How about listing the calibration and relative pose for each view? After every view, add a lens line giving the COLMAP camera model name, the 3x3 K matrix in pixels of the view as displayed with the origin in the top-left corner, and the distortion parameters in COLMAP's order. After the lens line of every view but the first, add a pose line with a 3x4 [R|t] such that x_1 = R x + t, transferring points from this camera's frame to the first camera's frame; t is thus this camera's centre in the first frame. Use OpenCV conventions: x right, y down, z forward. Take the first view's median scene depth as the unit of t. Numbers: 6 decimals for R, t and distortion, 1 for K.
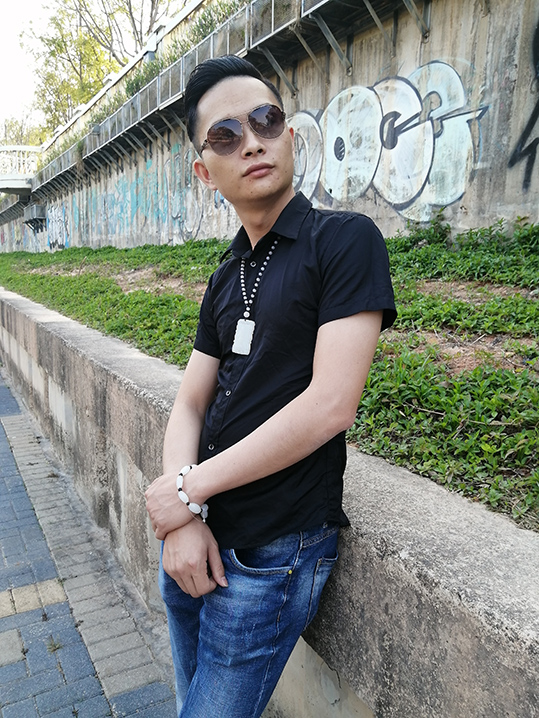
lens RADIAL K [[563.9, 0, 269.5], [0, 563.9, 359.0], [0, 0, 1]] dist [-0.007736, 0.000079]
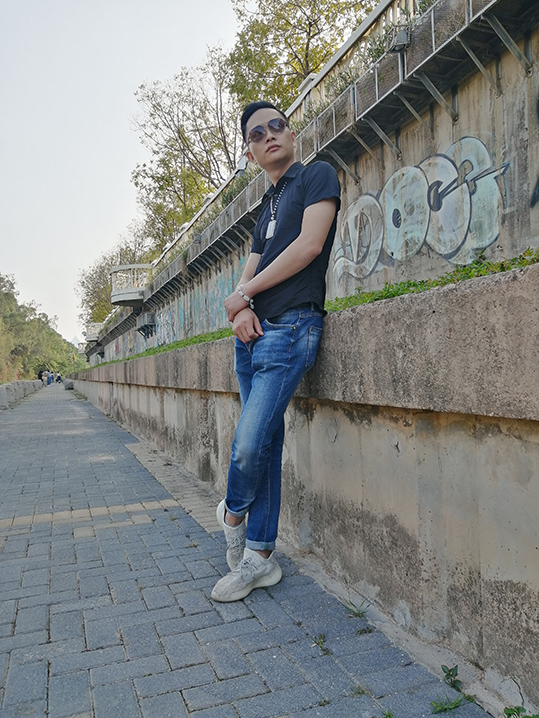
lens RADIAL K [[563.9, 0, 269.5], [0, 563.9, 359.0], [0, 0, 1]] dist [-0.007736, 0.000079]
pose [[0.983993, -0.061402, -0.167297, 0.044816], [0.029805, 0.982248, -0.185204, 0.138072], [0.175699, 0.177253, 0.968355, -0.151478]]
